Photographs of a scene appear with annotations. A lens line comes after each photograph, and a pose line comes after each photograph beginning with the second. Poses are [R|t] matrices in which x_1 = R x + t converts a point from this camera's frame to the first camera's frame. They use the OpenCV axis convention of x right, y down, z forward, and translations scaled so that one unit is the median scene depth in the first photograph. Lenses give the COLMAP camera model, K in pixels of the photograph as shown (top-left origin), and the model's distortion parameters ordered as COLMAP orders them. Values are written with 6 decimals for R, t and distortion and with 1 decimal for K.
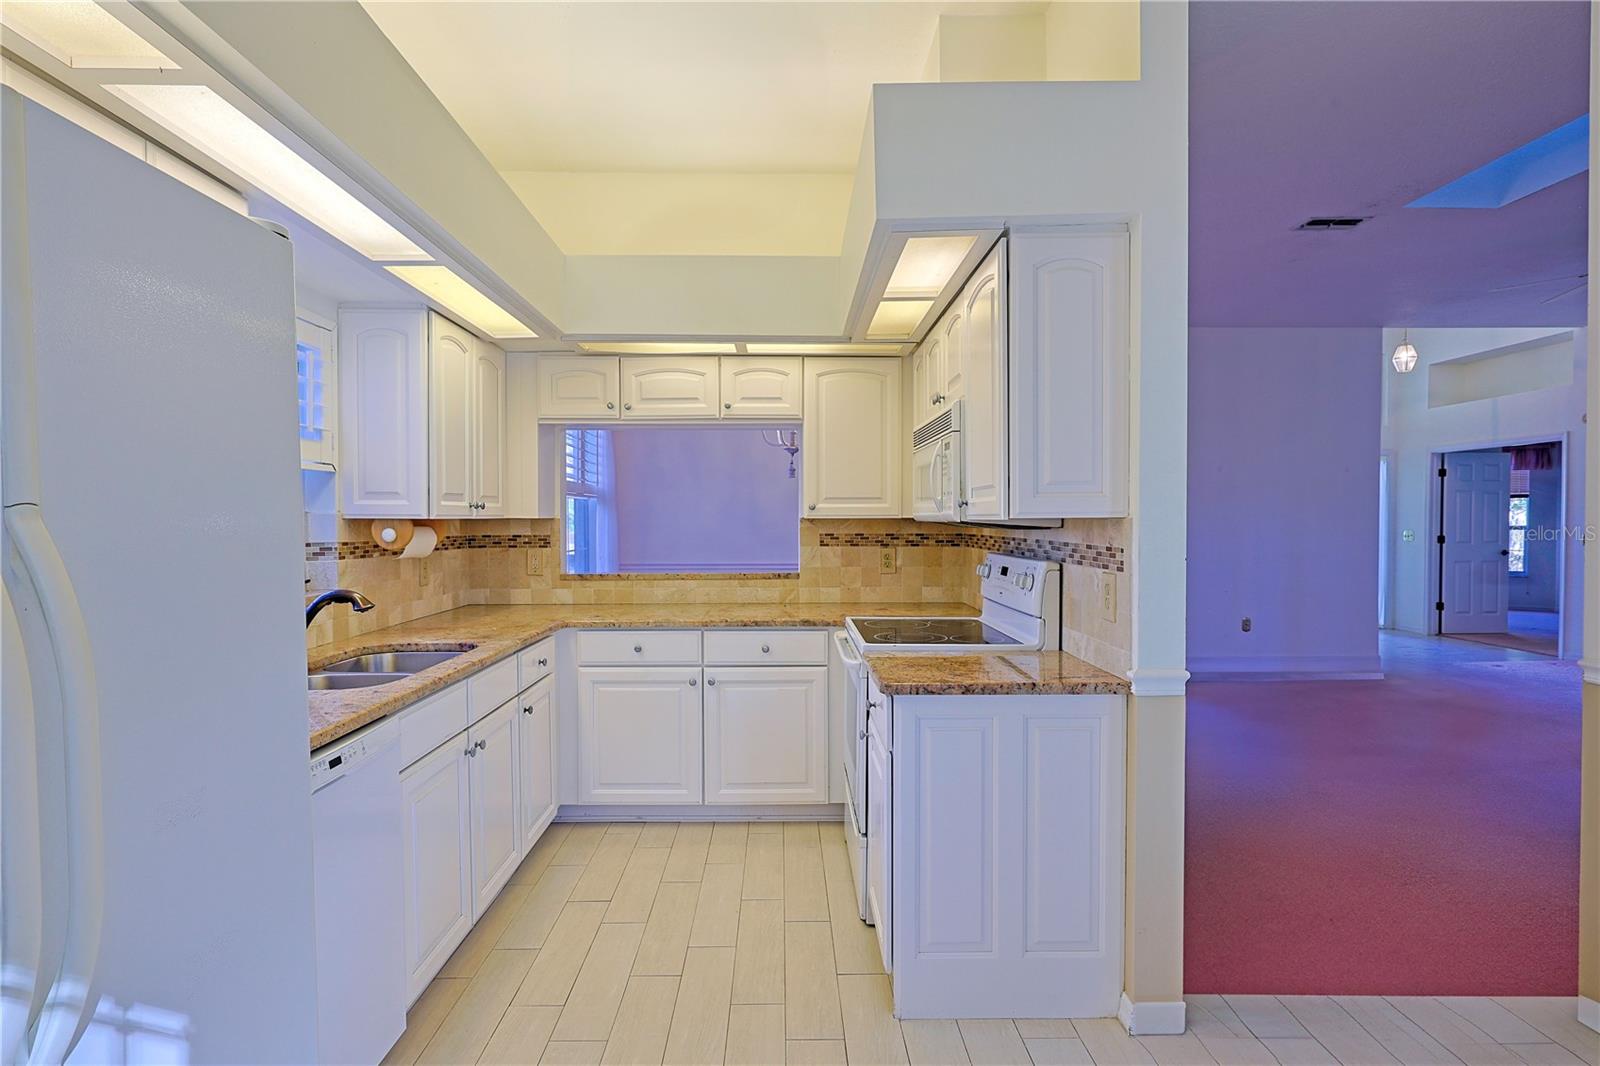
lens RADIAL K [[813.8, 0, 796.9], [0, 813.8, 537.2], [0, 0, 1]] dist [0.000304, 0.002500]
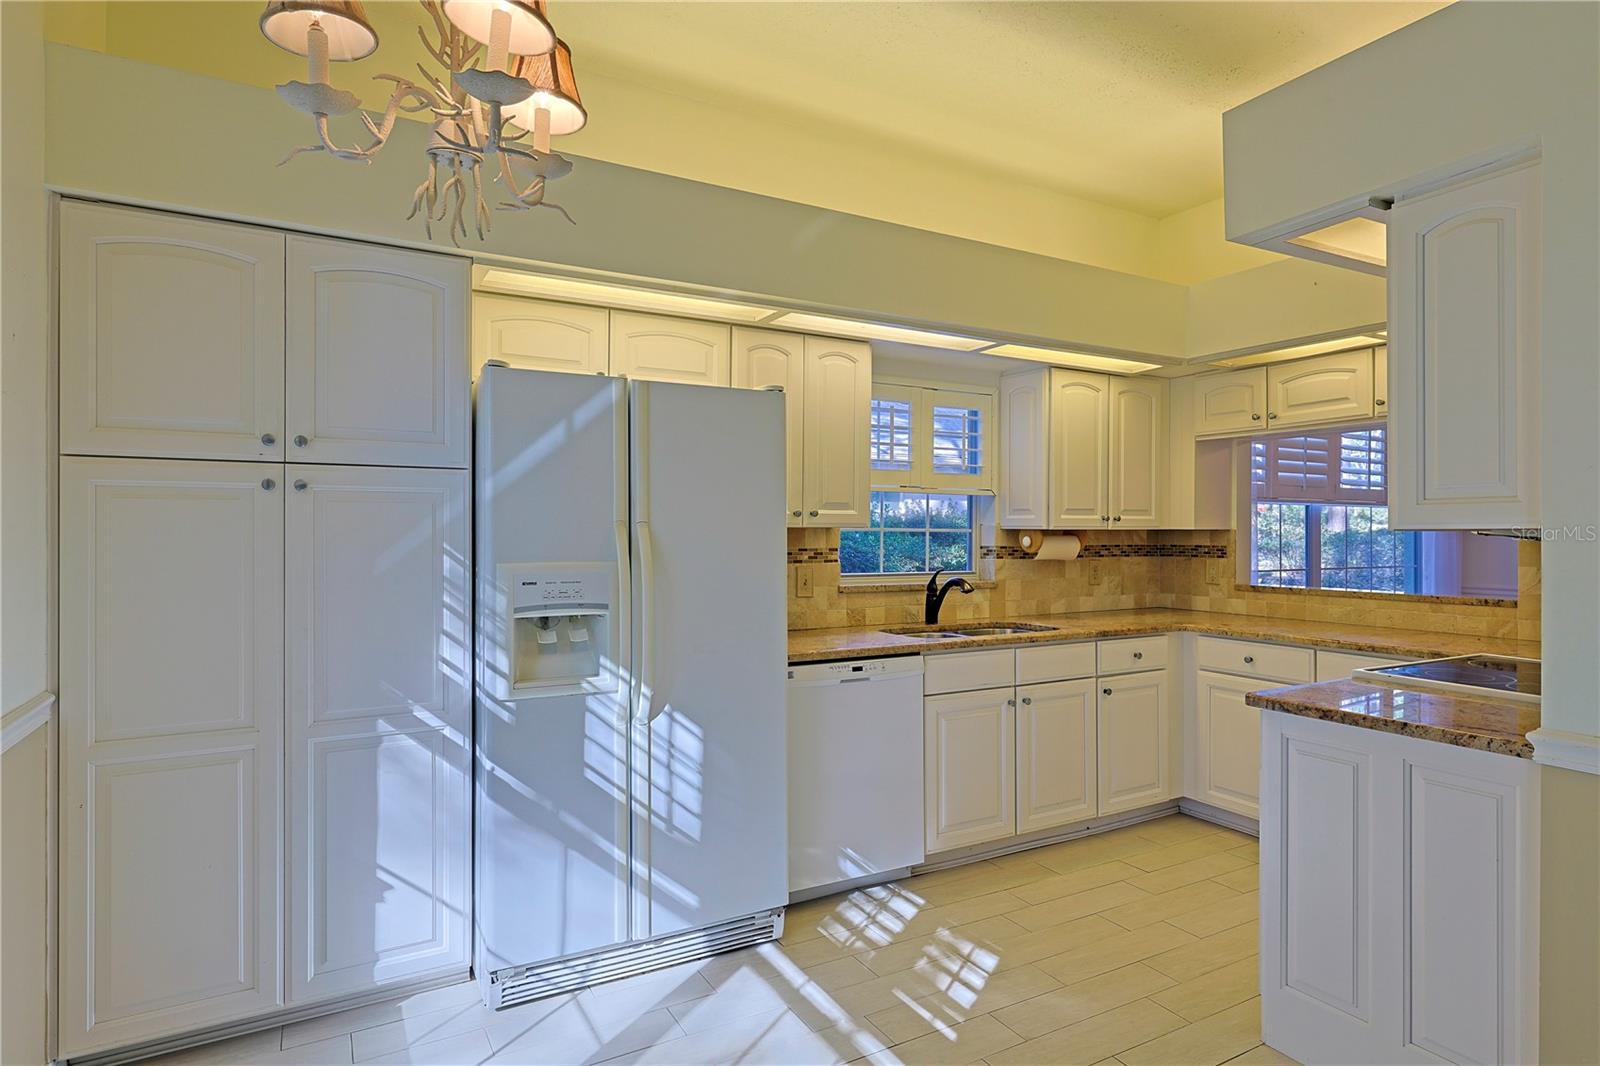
lens RADIAL K [[884.5, 0, 807.7], [0, 884.5, 531.0], [0, 0, 1]] dist [0.013526, 0.000671]
pose [[0.479717, 0.003459, -0.877417, 0.504872], [-0.022869, 0.999702, -0.008562, 0.000555], [0.877125, 0.024173, 0.479653, -0.003299]]
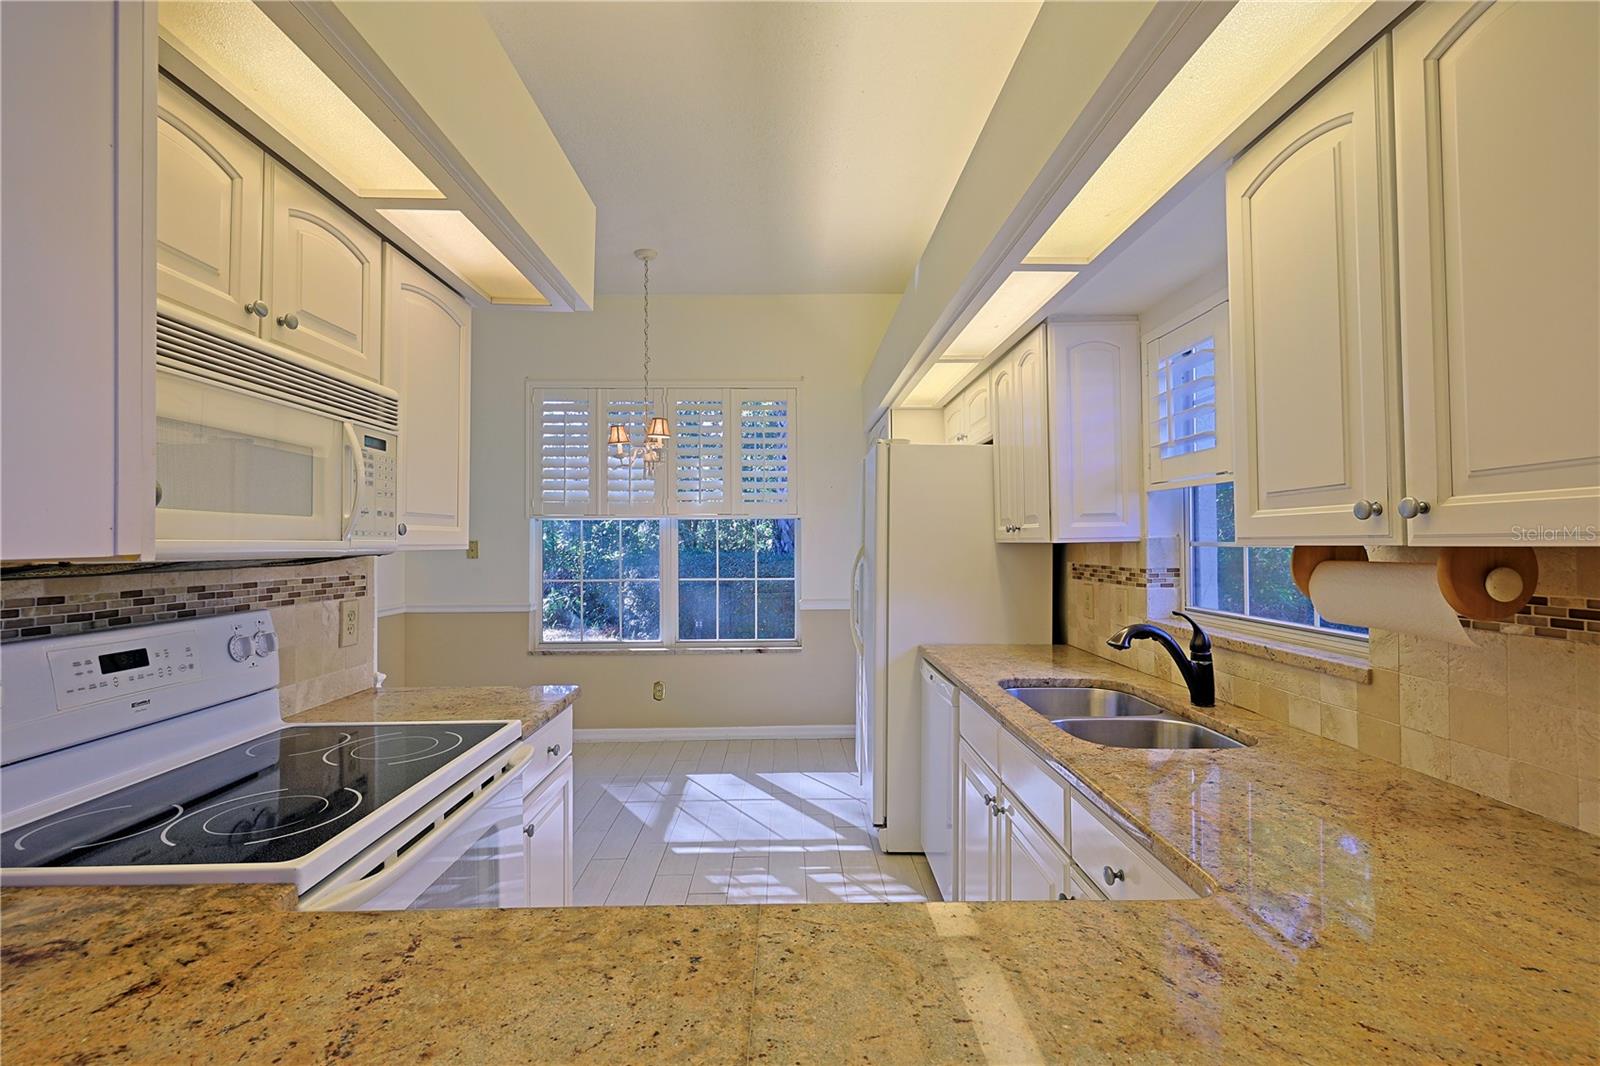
lens RADIAL K [[712.2, 0, 806.0], [0, 712.2, 529.0], [0, 0, 1]] dist [0.000282, 0.000785]
pose [[-0.999927, 0.004693, -0.011175, -0.132143], [0.004636, 0.999976, 0.005105, -0.033666], [0.011199, 0.005053, -0.999925, 1.272904]]
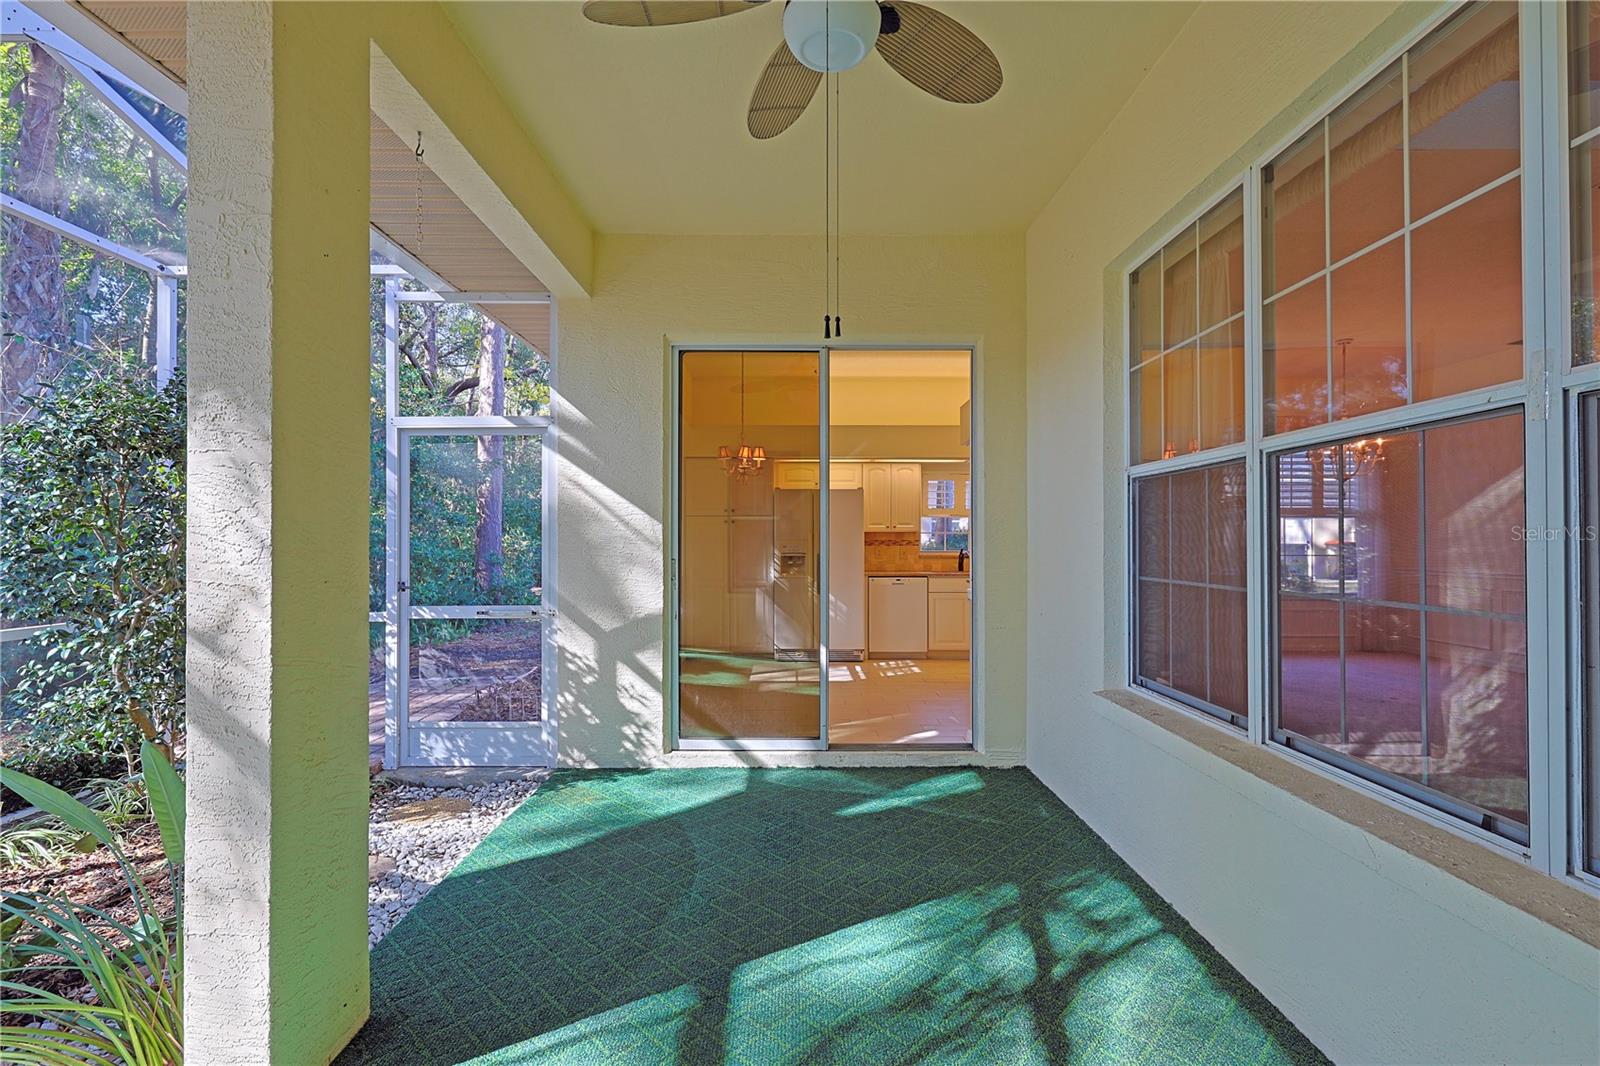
lens RADIAL K [[741.9, 0, 800.1], [0, 741.9, 533.1], [0, 0, 1]] dist [-0.004581, 0.000998]
pose [[-0.018356, -0.006287, -0.999812, 1.975165], [-0.025624, 0.999655, -0.005816, 0.013505], [0.999503, 0.025513, -0.018511, 0.226664]]
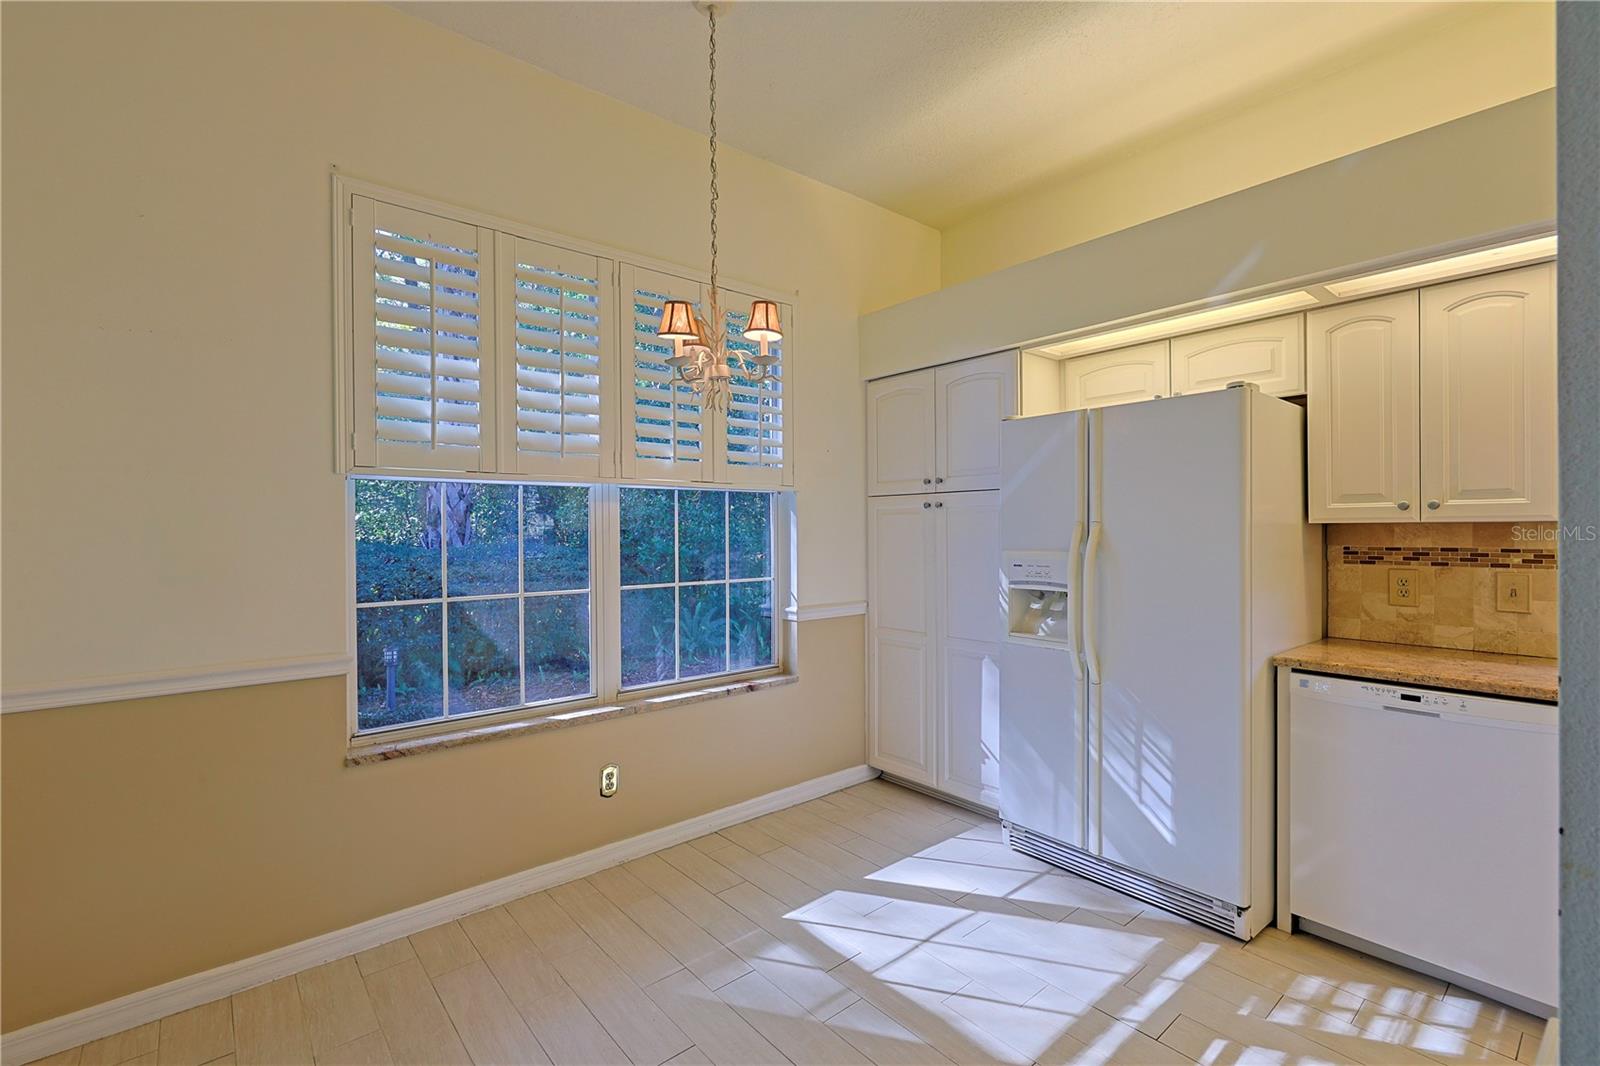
lens RADIAL K [[712.2, 0, 800.8], [0, 712.2, 532.2], [0, 0, 1]] dist [0.000282, 0.000785]
pose [[-0.776409, 0.007467, -0.630185, 0.495324], [-0.007366, 0.999754, 0.020921, -0.012626], [0.630186, 0.020885, -0.776163, 0.624558]]
